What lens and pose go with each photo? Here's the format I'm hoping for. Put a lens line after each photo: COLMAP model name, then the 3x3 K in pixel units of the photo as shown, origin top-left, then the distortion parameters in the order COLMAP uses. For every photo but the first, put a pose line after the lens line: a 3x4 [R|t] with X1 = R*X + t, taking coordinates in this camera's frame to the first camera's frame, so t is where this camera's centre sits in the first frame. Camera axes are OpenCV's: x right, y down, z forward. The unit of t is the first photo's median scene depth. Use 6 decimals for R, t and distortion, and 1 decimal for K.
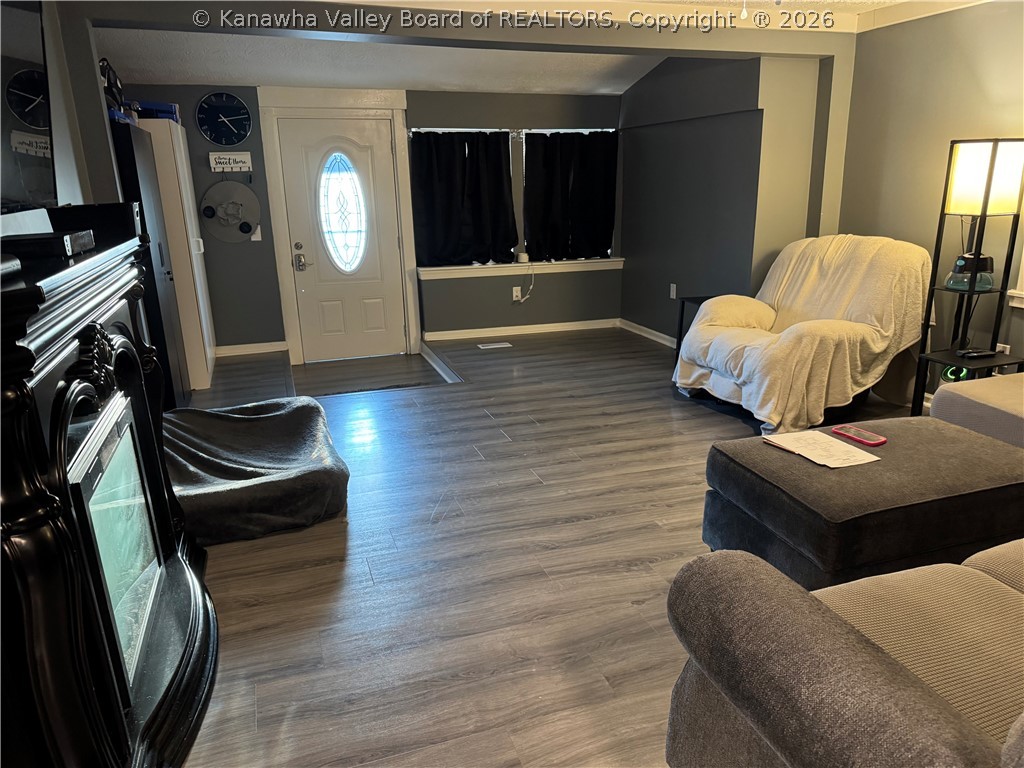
lens RADIAL K [[718.5, 0, 514.2], [0, 718.5, 387.3], [0, 0, 1]] dist [0.007518, 0.001531]
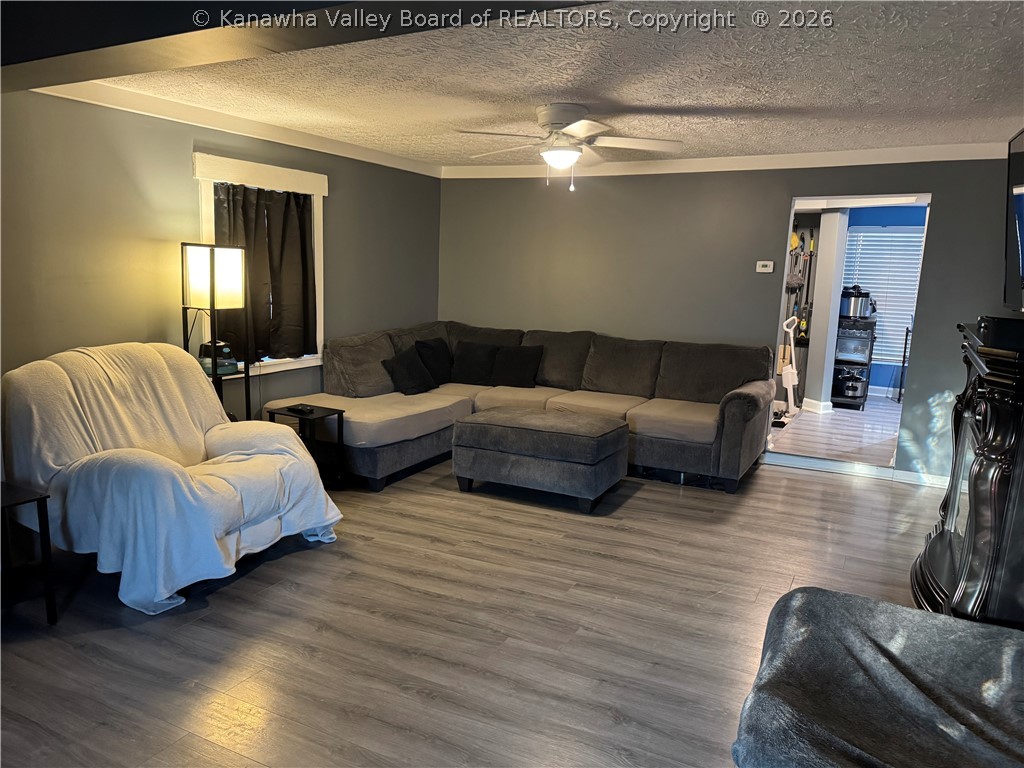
lens RADIAL K [[718.5, 0, 511.1], [0, 718.5, 384.4], [0, 0, 1]] dist [0.007518, 0.001531]
pose [[-0.678494, -0.131748, 0.722695, -0.528573], [0.189692, 0.918999, 0.345626, -0.438423], [-0.709692, 0.371595, -0.598544, 1.411946]]
